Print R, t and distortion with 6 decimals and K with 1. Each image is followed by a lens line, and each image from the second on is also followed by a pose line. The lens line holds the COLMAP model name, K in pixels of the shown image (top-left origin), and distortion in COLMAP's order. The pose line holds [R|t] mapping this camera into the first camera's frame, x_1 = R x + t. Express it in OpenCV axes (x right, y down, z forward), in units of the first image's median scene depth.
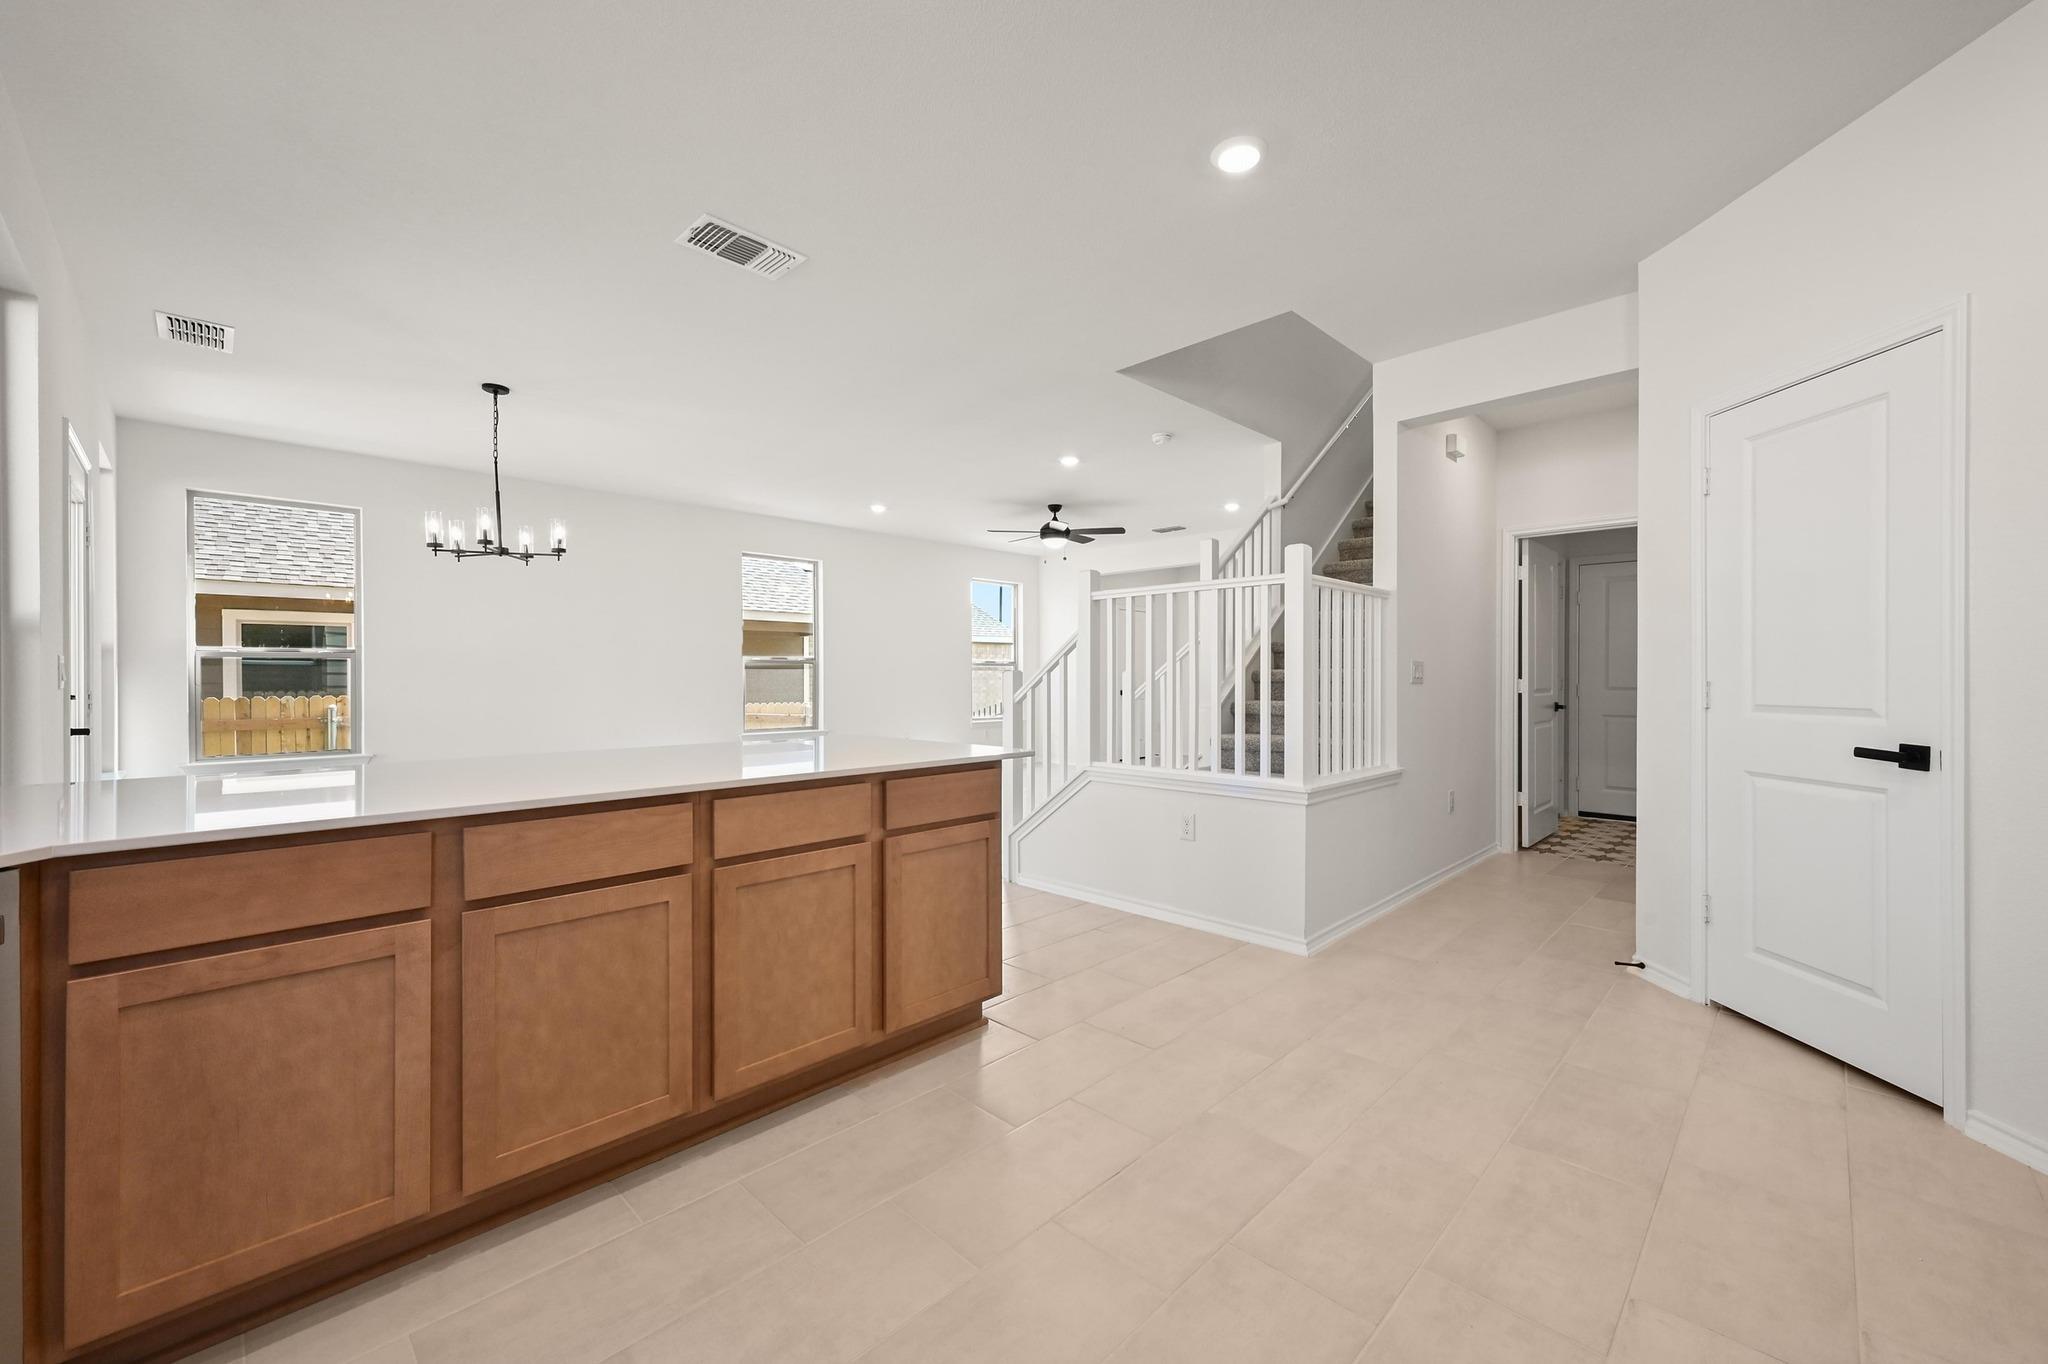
lens RADIAL K [[810.7, 0, 1023.8], [0, 810.7, 684.6], [0, 0, 1]] dist [-0.000362, -0.000139]
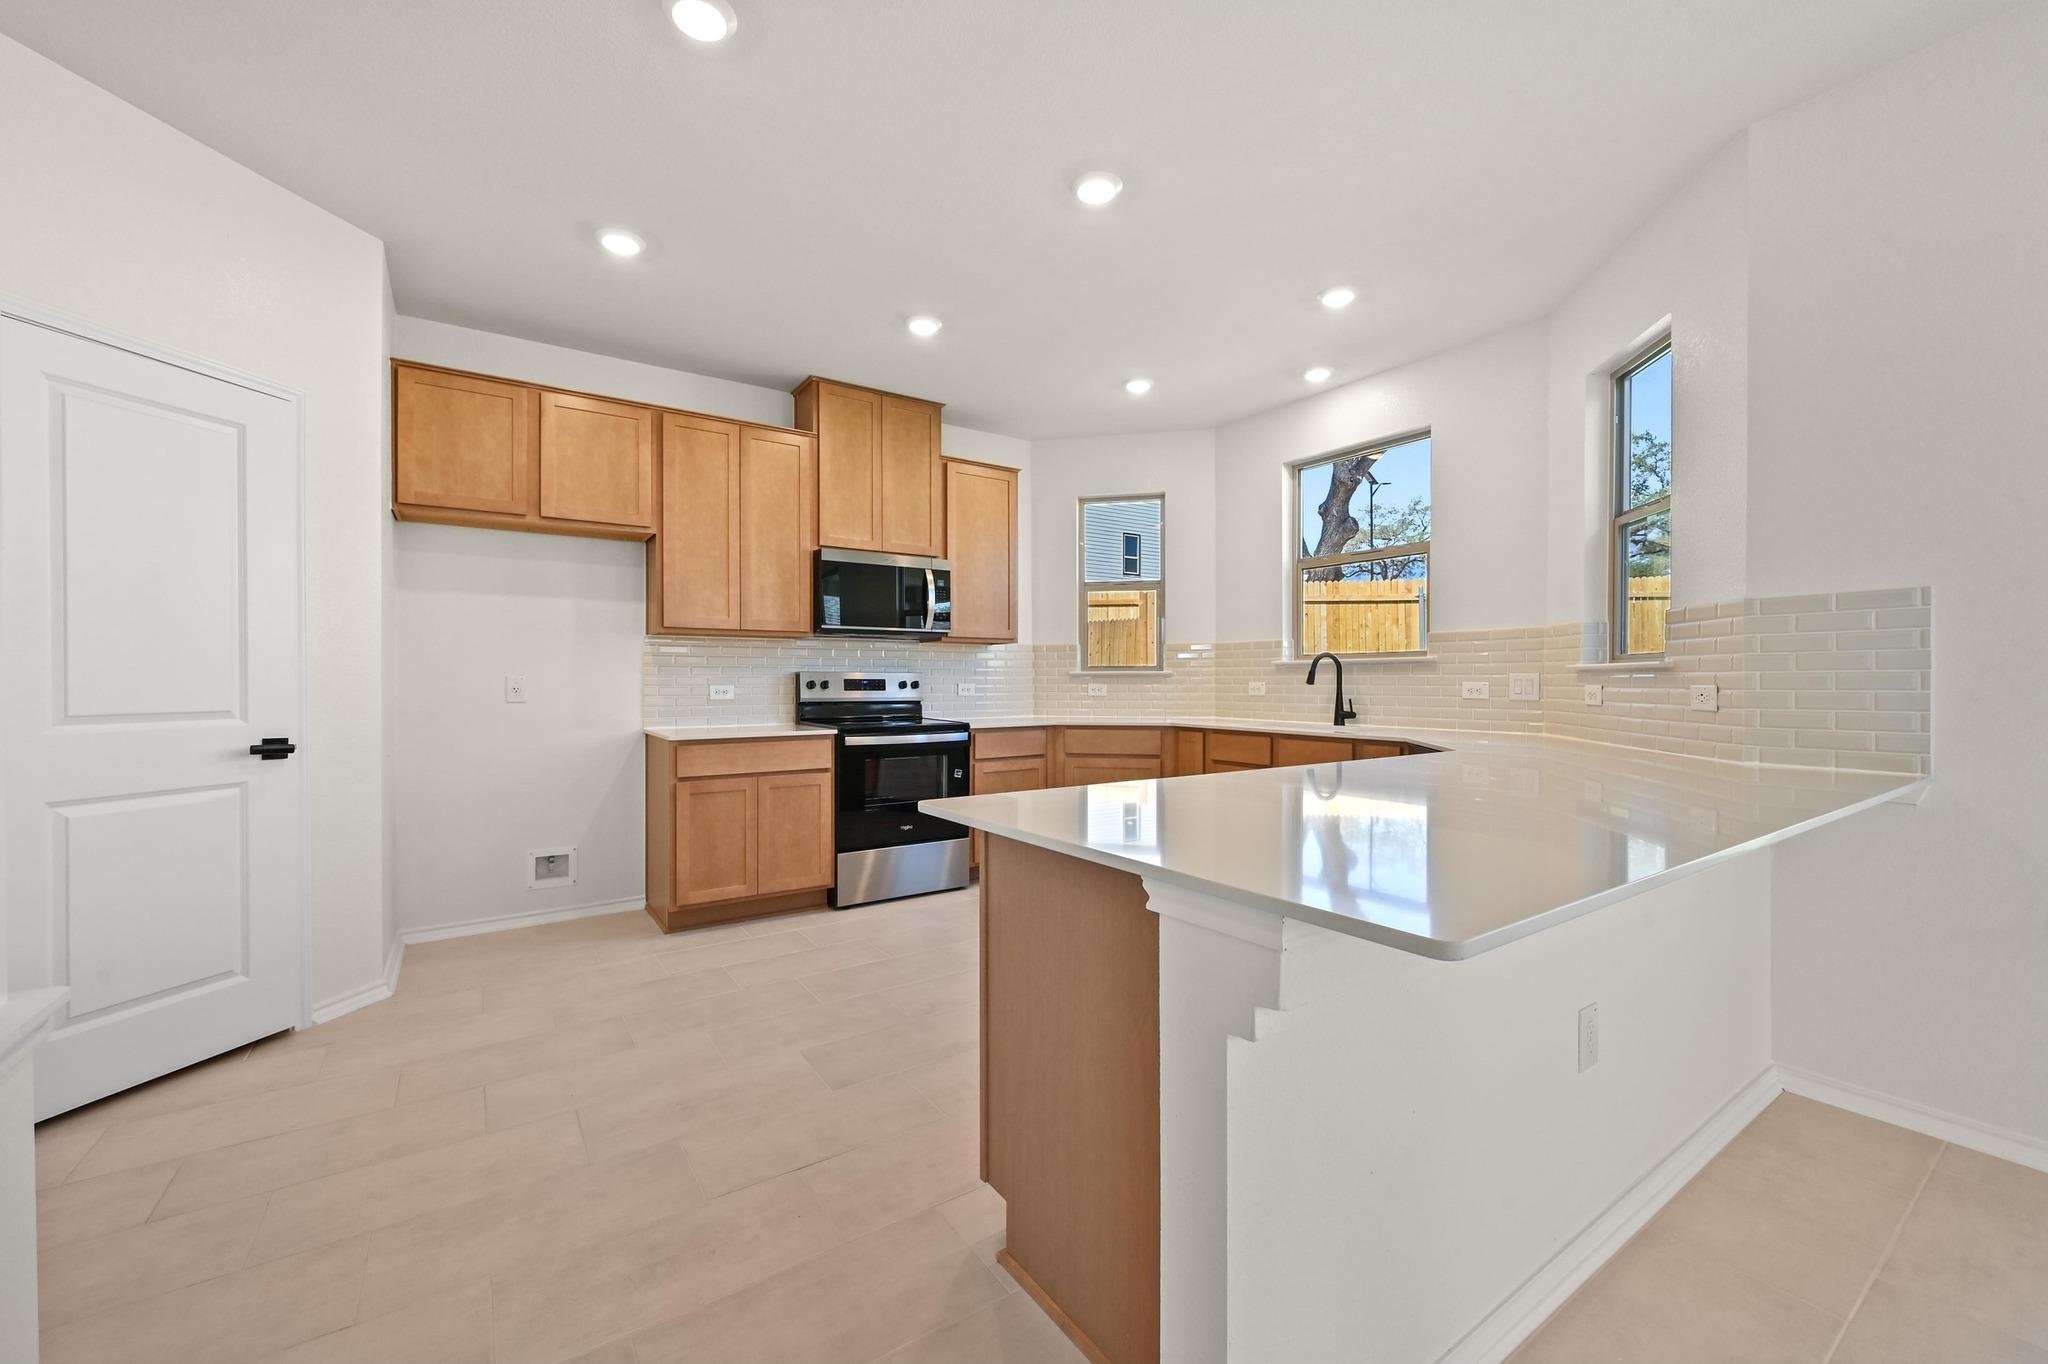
lens RADIAL K [[810.7, 0, 1023.8], [0, 810.7, 684.6], [0, 0, 1]] dist [-0.000362, -0.000139]
pose [[-0.981903, 0.001007, 0.189384, -0.215759], [0.003180, 0.999933, 0.011172, -0.015168], [-0.189360, 0.011572, -0.981840, 1.925320]]
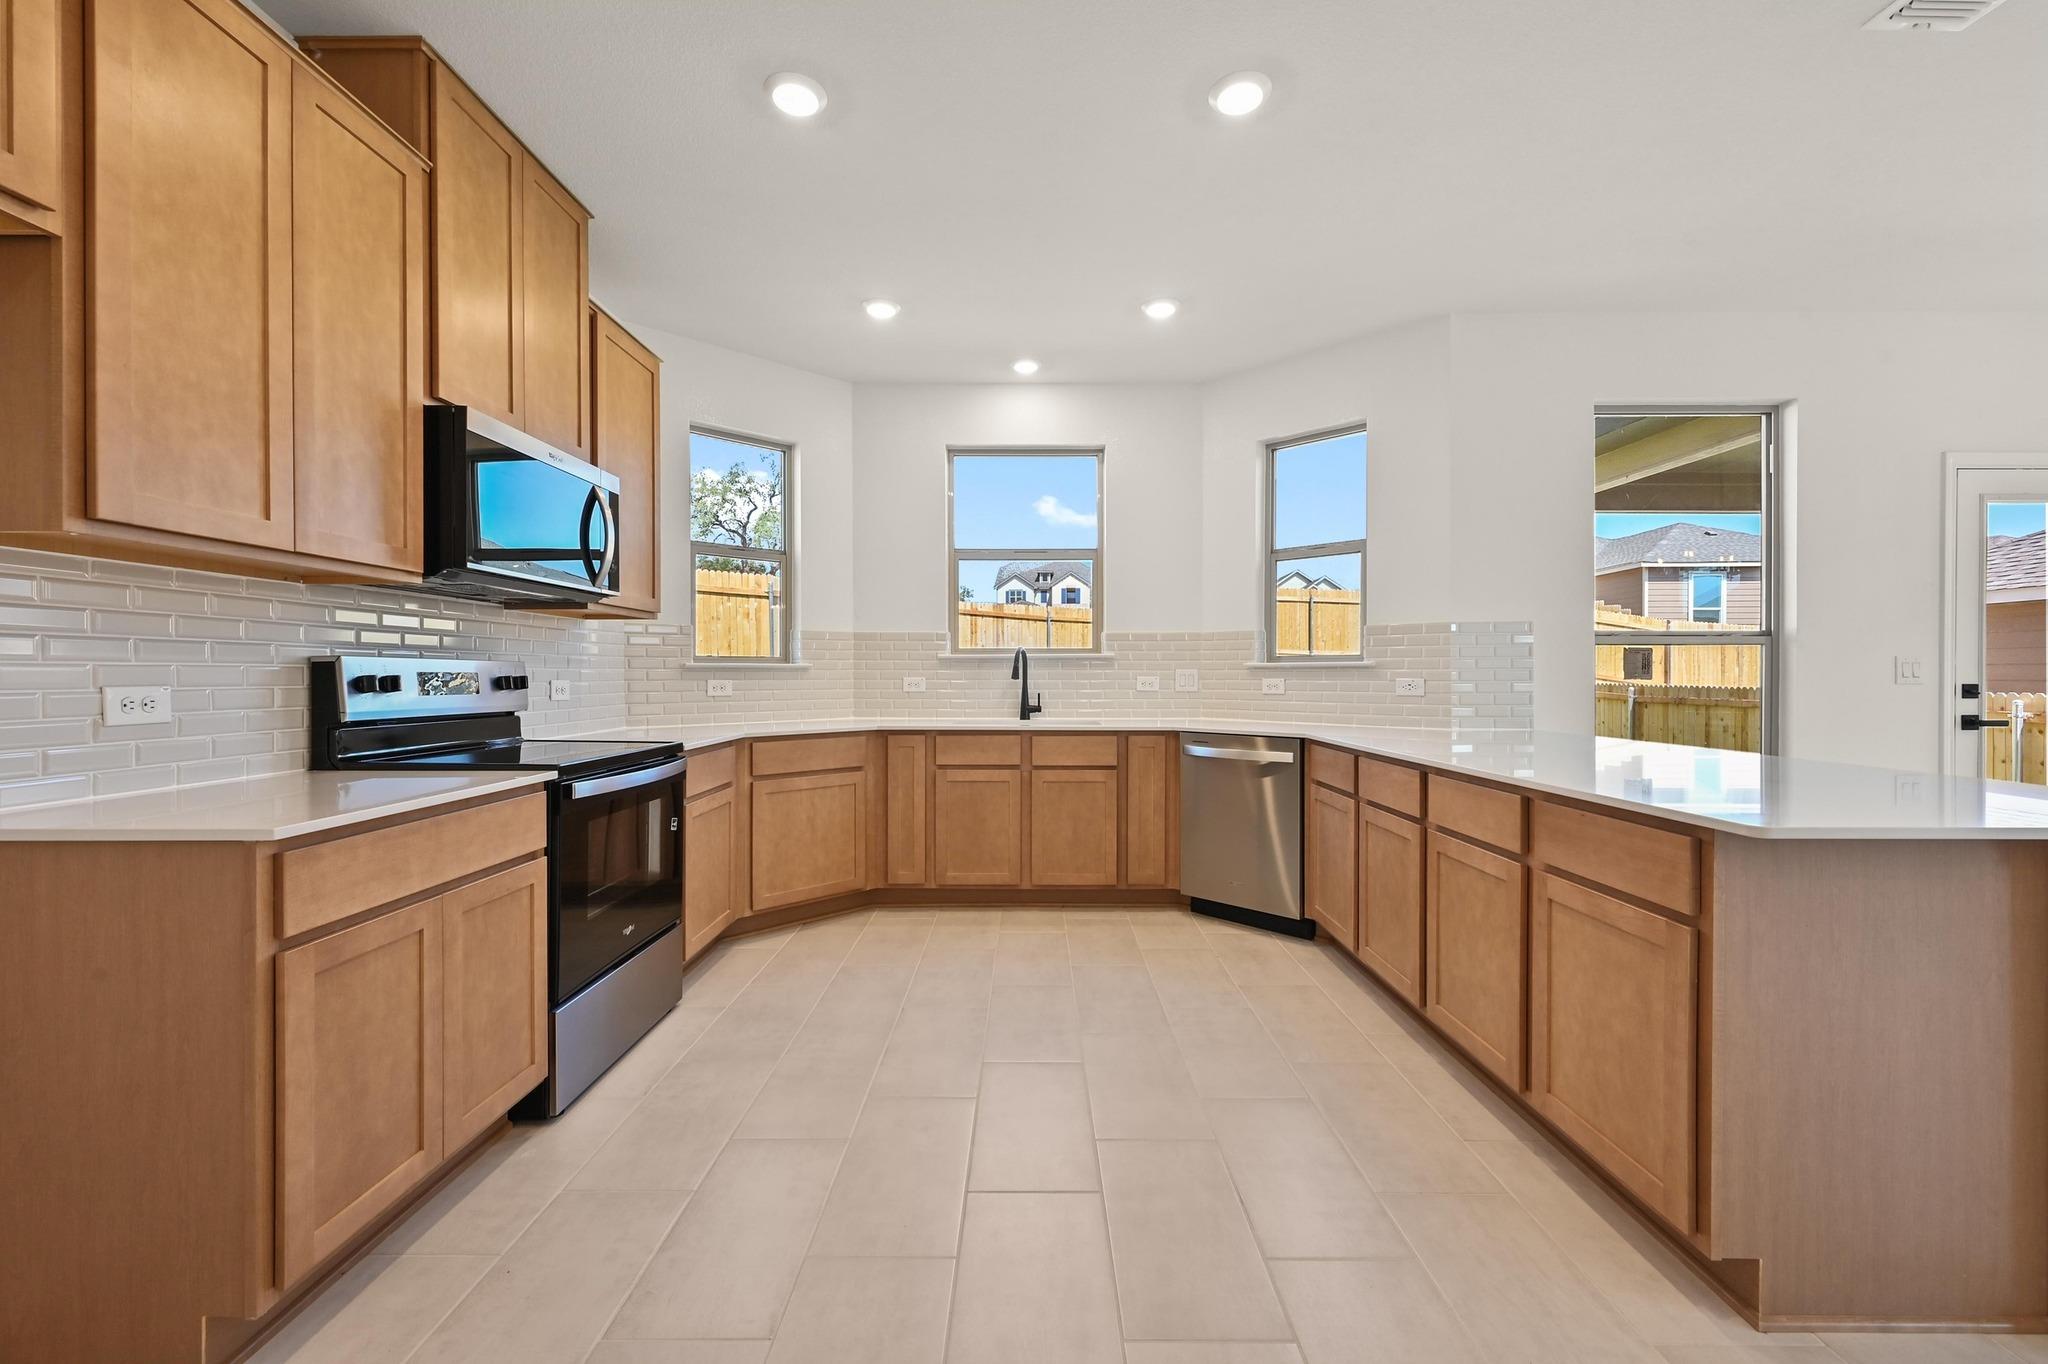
lens RADIAL K [[815.3, 0, 1032.0], [0, 815.3, 675.5], [0, 0, 1]] dist [0.000442, -0.000002]
pose [[-0.714686, 0.001836, -0.699443, 0.804731], [-0.002860, 0.999981, 0.005547, -0.011284], [0.699440, 0.005964, -0.714667, 1.272066]]
